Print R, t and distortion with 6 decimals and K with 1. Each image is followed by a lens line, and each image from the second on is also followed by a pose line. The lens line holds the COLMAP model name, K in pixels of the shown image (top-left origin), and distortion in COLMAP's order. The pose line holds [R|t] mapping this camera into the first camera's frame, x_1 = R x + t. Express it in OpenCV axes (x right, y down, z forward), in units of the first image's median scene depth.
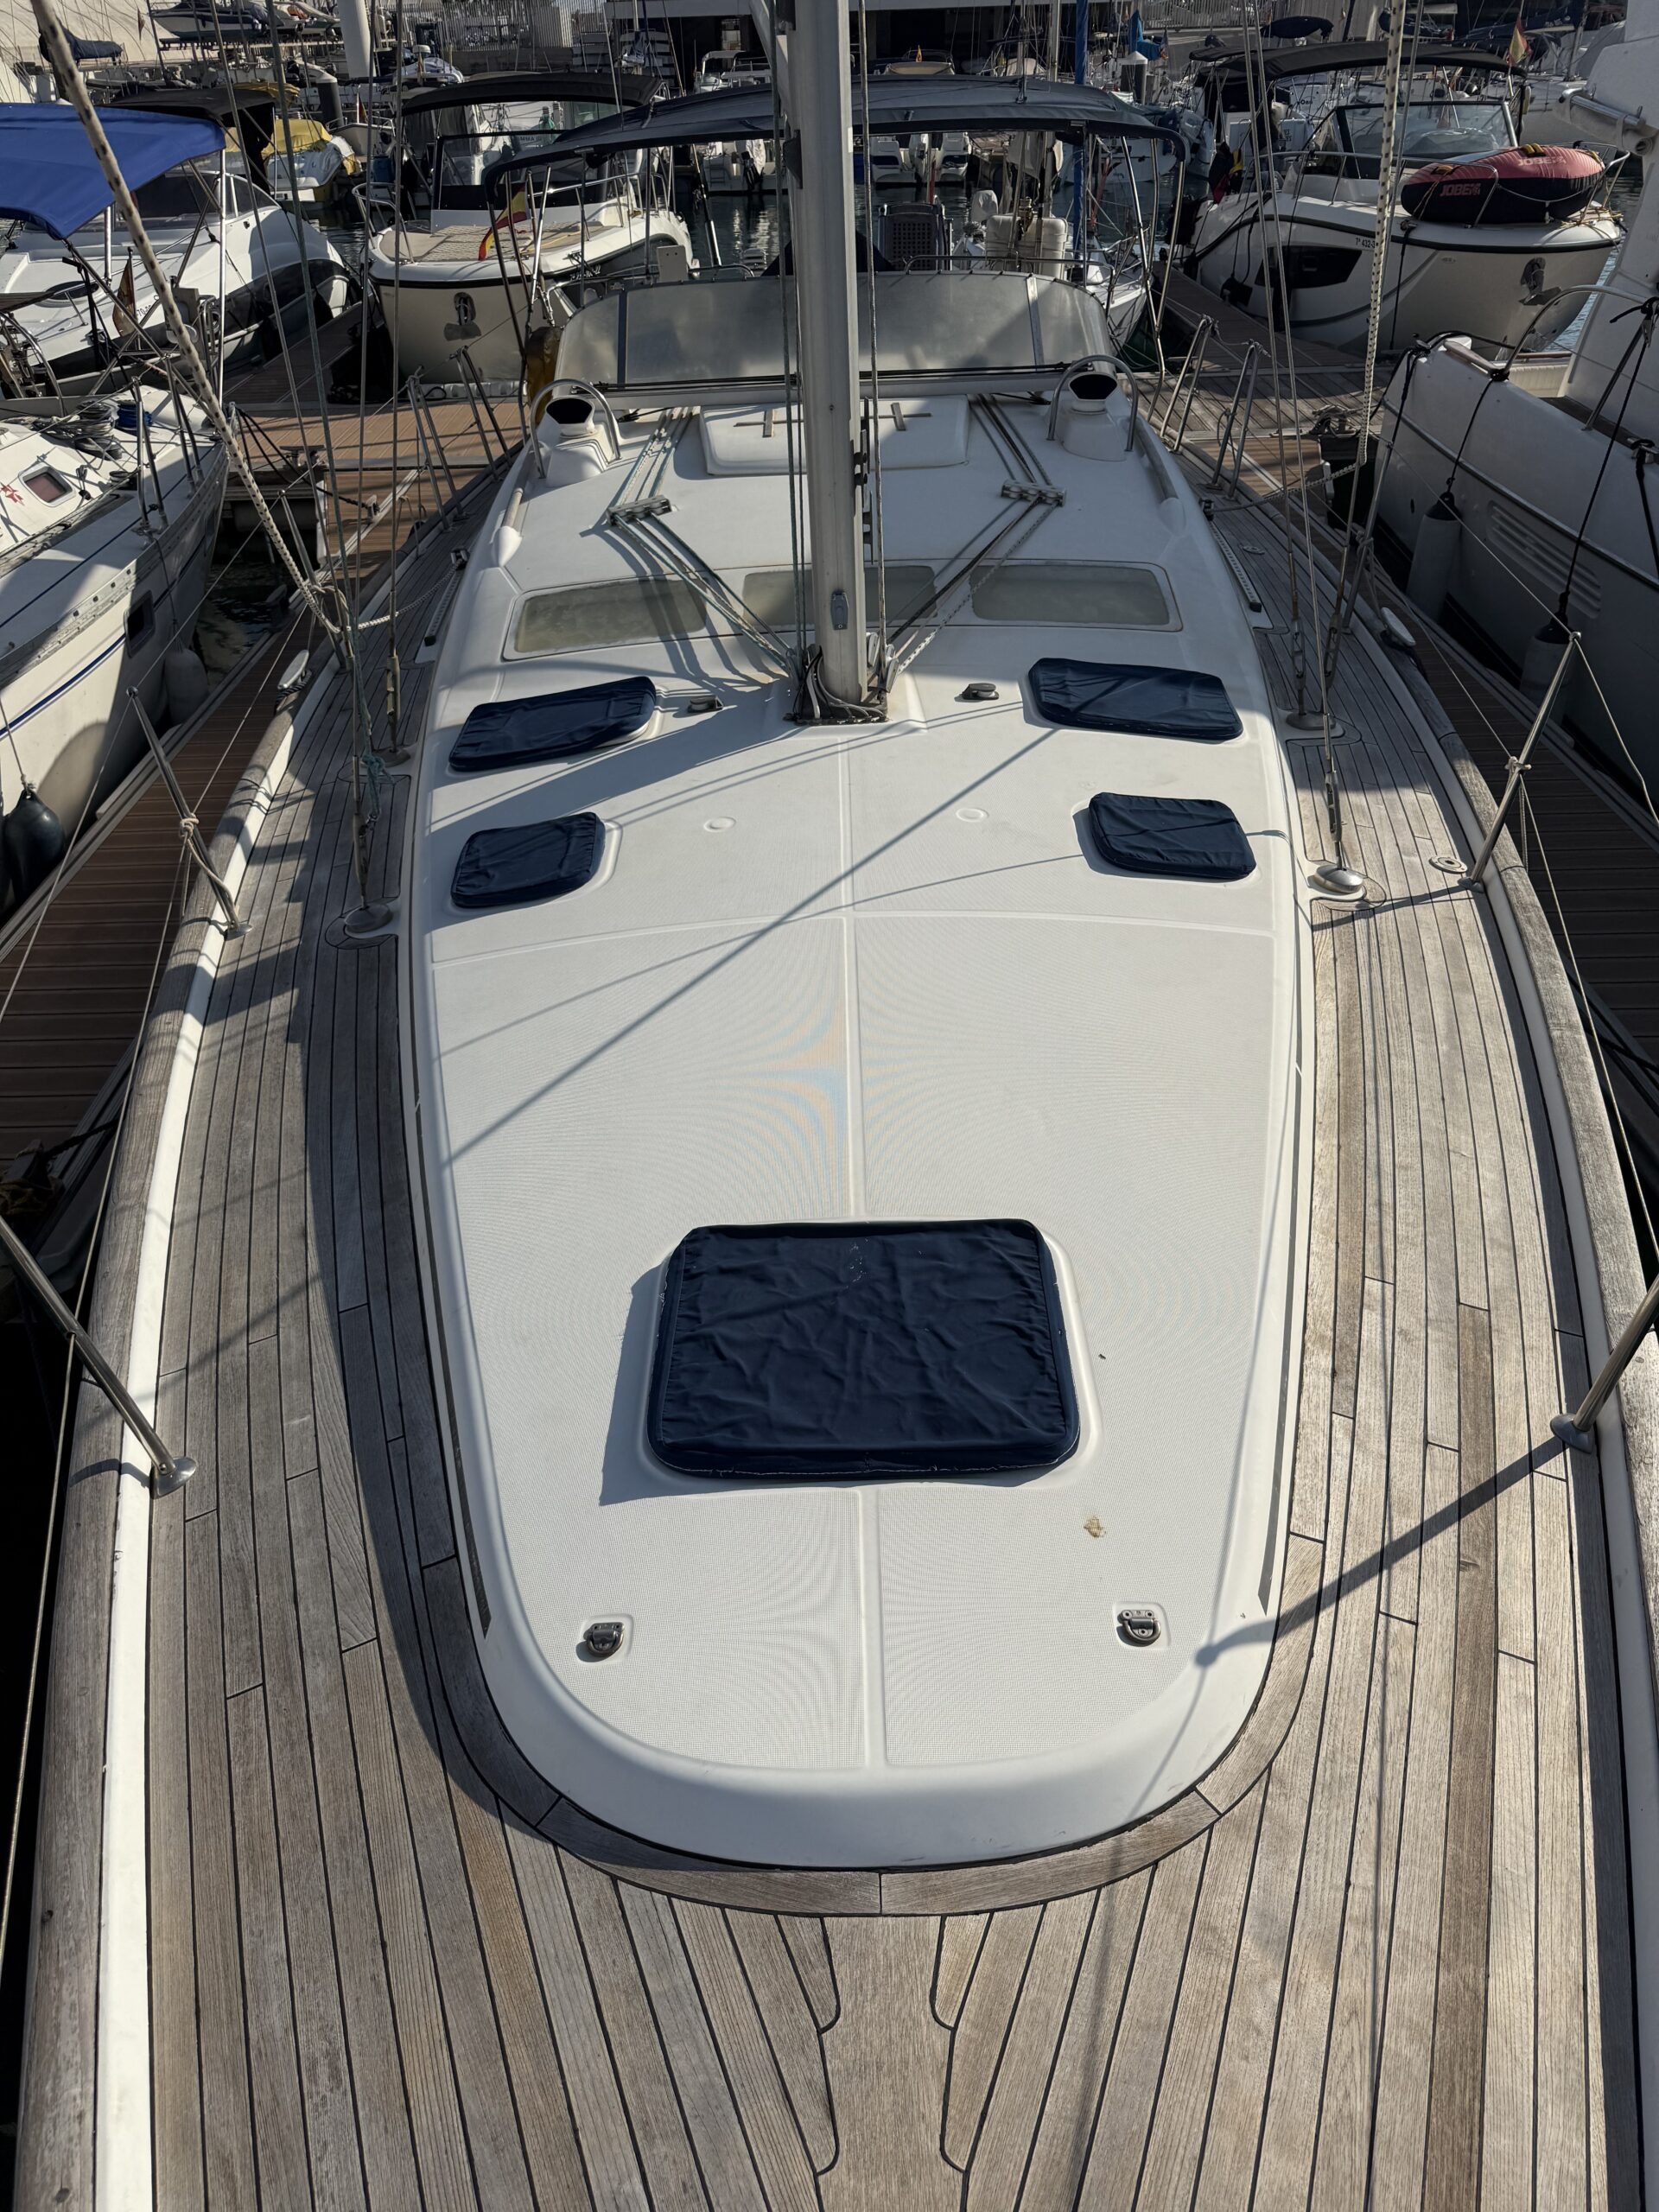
lens RADIAL K [[1580.9, 0, 824.0], [0, 1580.9, 1101.2], [0, 0, 1]] dist [0.025973, -0.008948]
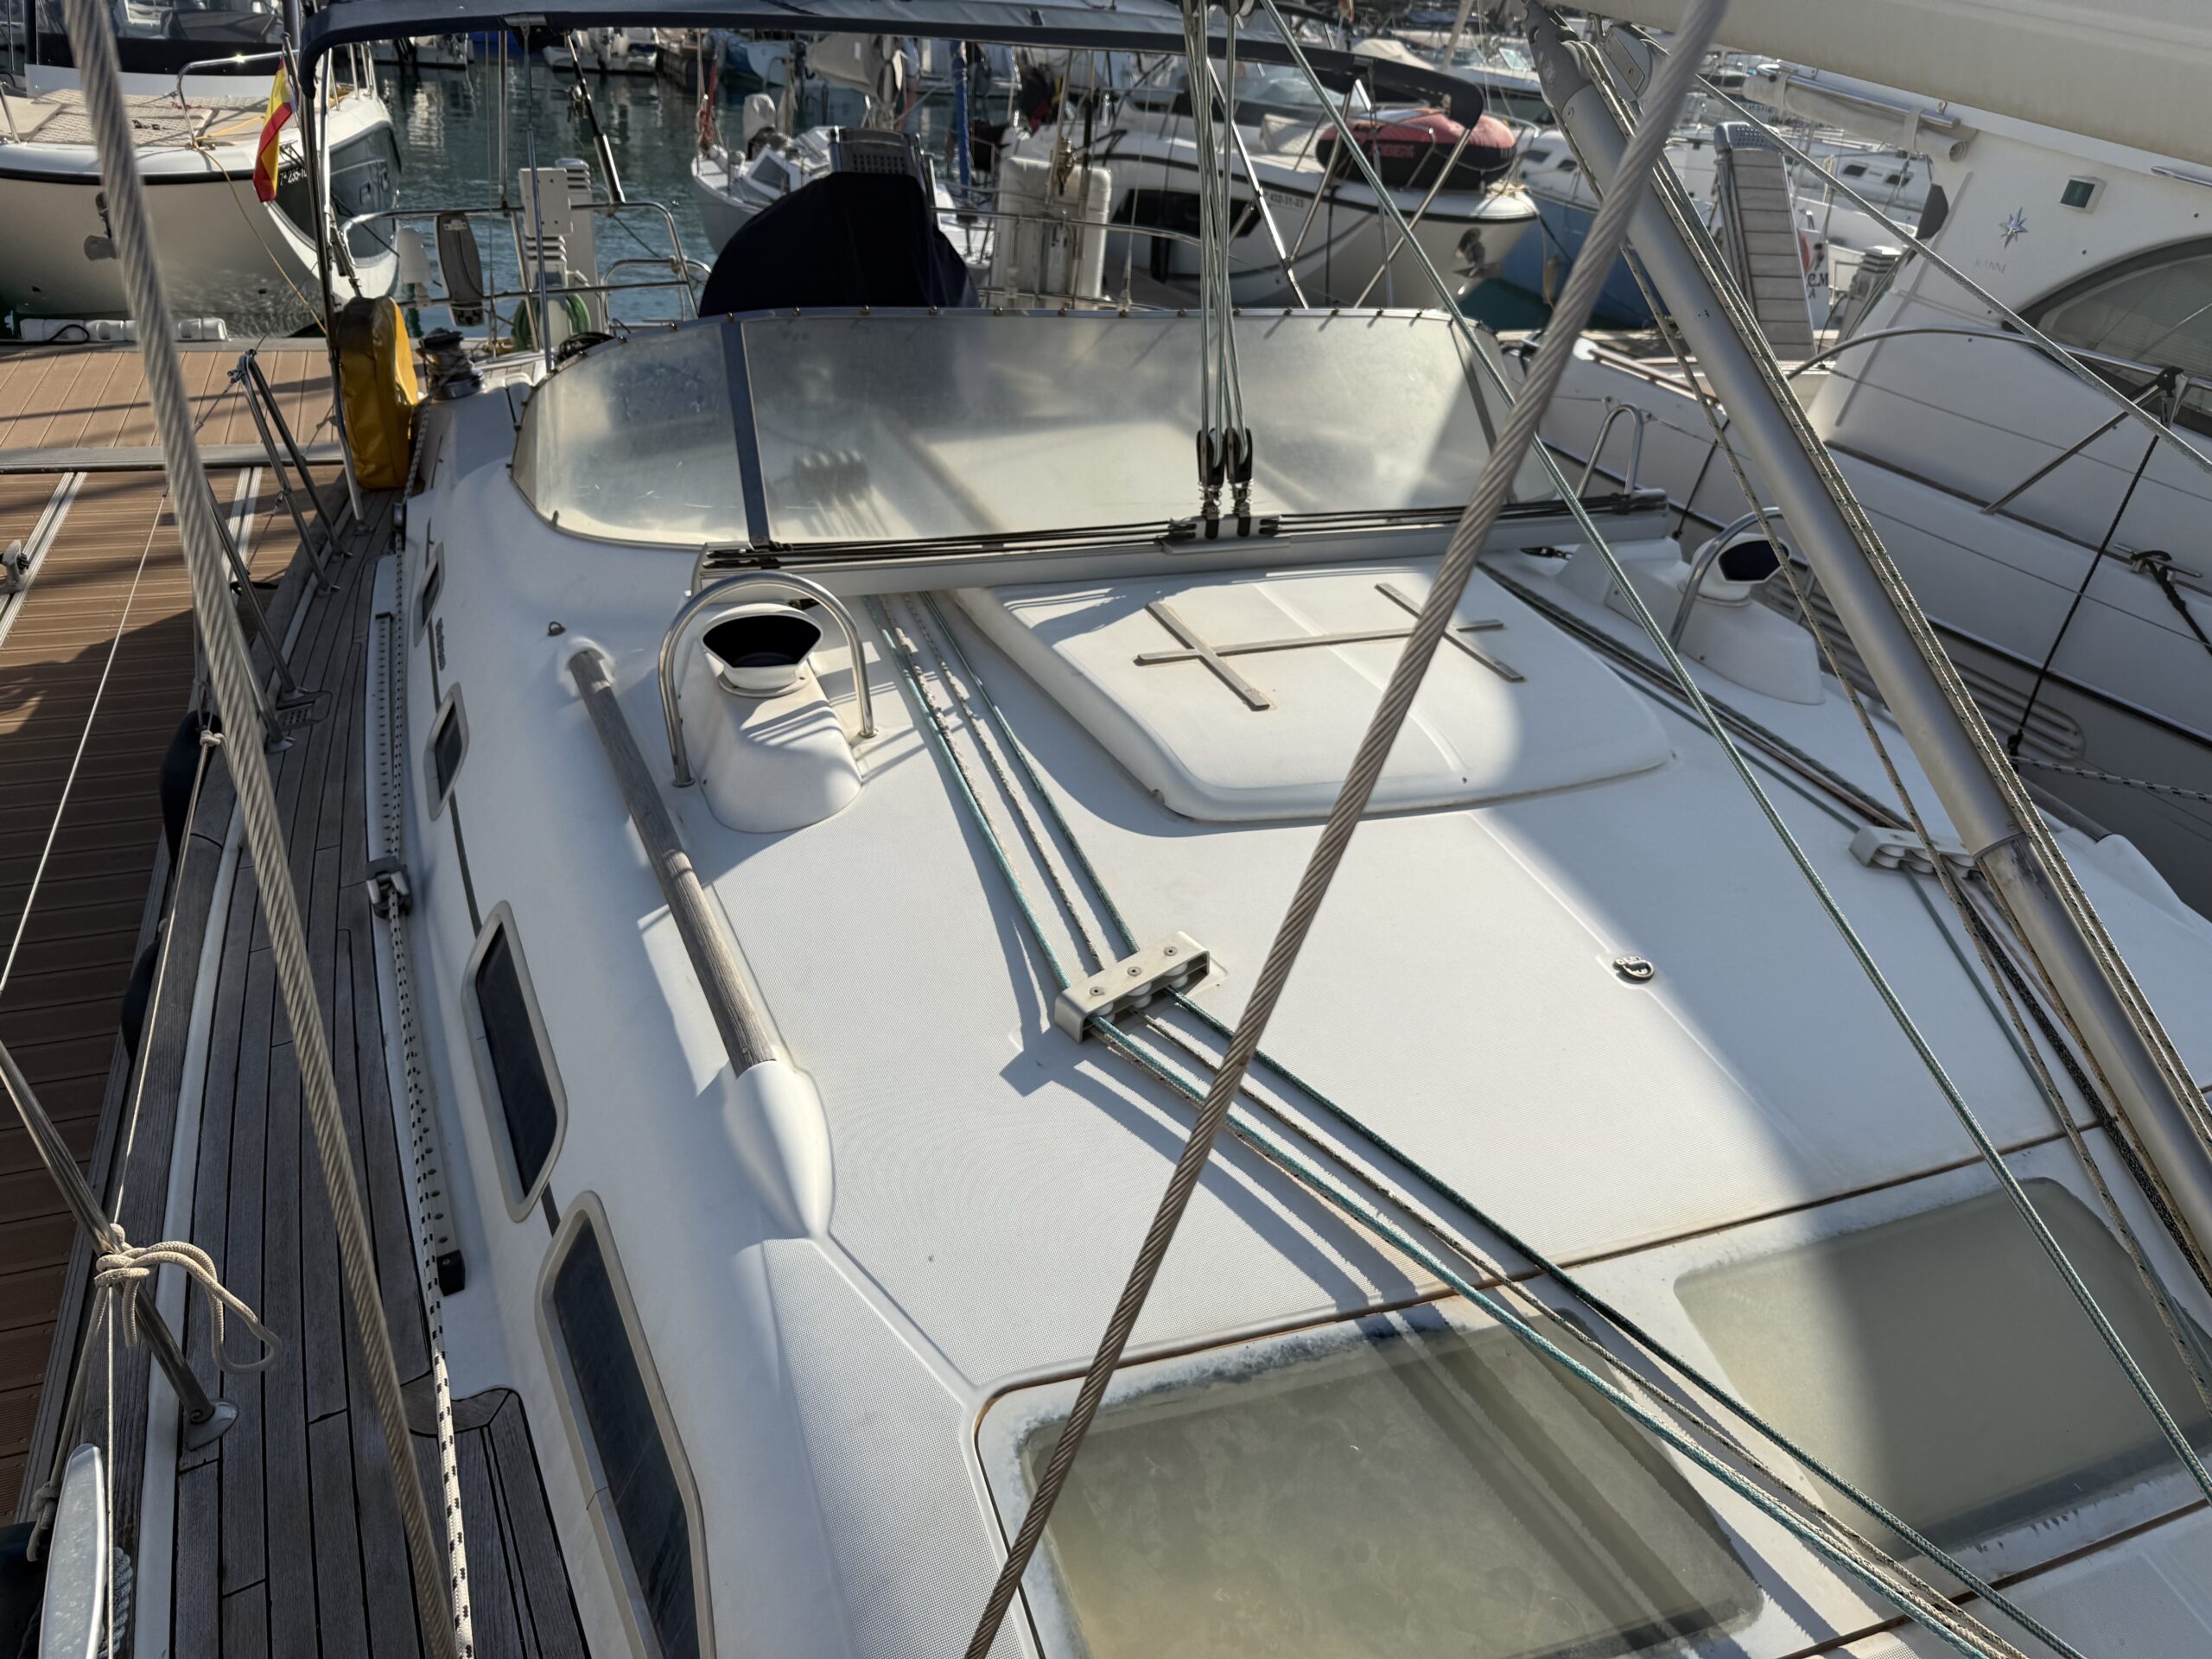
lens RADIAL K [[1580.9, 0, 1108.7], [0, 1580.9, 838.8], [0, 0, 1]] dist [0.025973, -0.008948]
pose [[0.930449, -0.088236, 0.355640, -0.097196], [0.116035, 0.991576, -0.057562, -0.148623], [-0.347565, 0.094825, 0.932849, 0.249856]]
